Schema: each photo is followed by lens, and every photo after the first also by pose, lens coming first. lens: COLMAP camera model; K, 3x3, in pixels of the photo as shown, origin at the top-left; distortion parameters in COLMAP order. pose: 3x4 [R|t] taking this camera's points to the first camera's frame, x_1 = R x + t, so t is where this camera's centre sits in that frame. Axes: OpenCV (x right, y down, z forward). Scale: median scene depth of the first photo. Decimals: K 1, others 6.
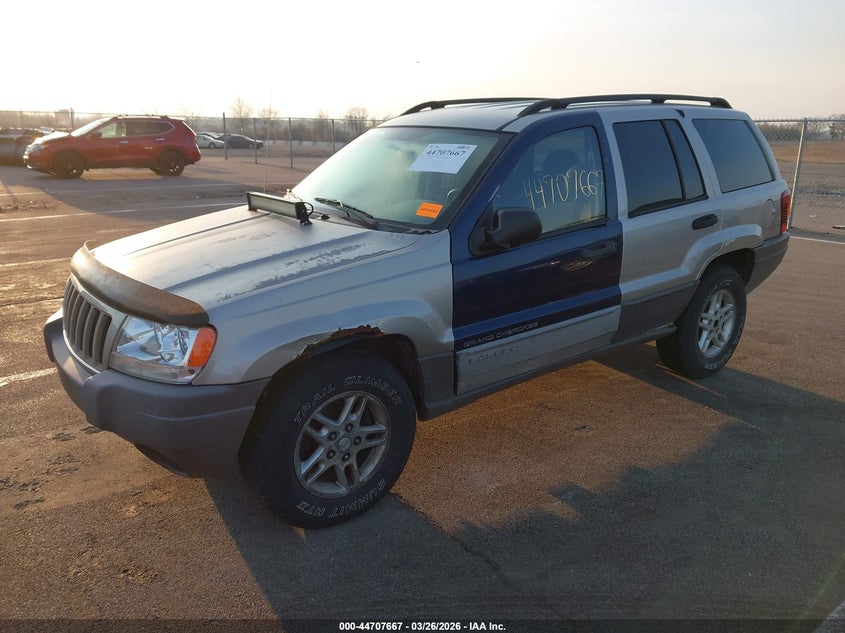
lens RADIAL K [[707.2, 0, 416.8], [0, 707.2, 315.3], [0, 0, 1]] dist [0.036515, -0.008402]
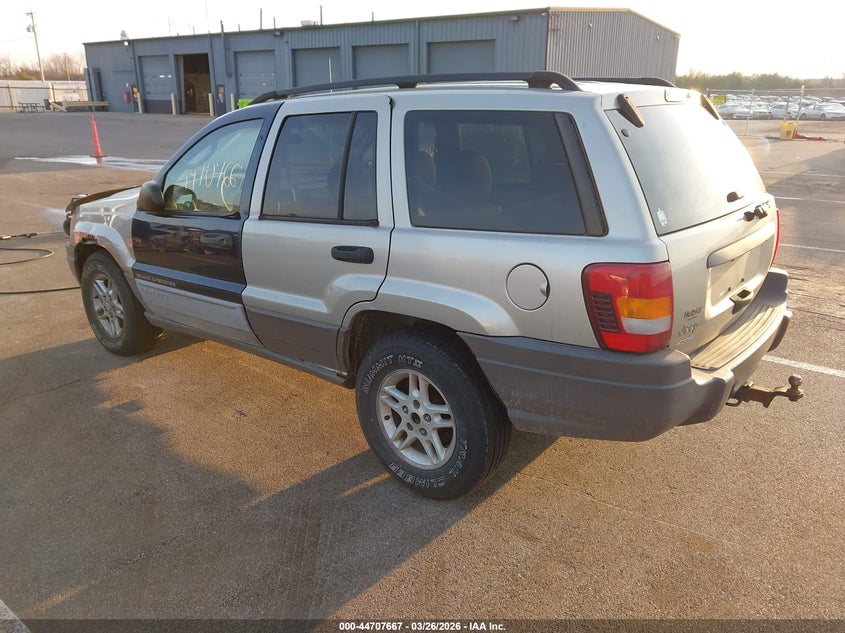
lens RADIAL K [[707.2, 0, 416.8], [0, 707.2, 315.3], [0, 0, 1]] dist [0.036515, -0.008402]
pose [[0.221086, 0.311278, -0.924244, 1.129691], [-0.241871, 0.935588, 0.257241, -0.281213], [0.944785, 0.166675, 0.282135, 0.880240]]
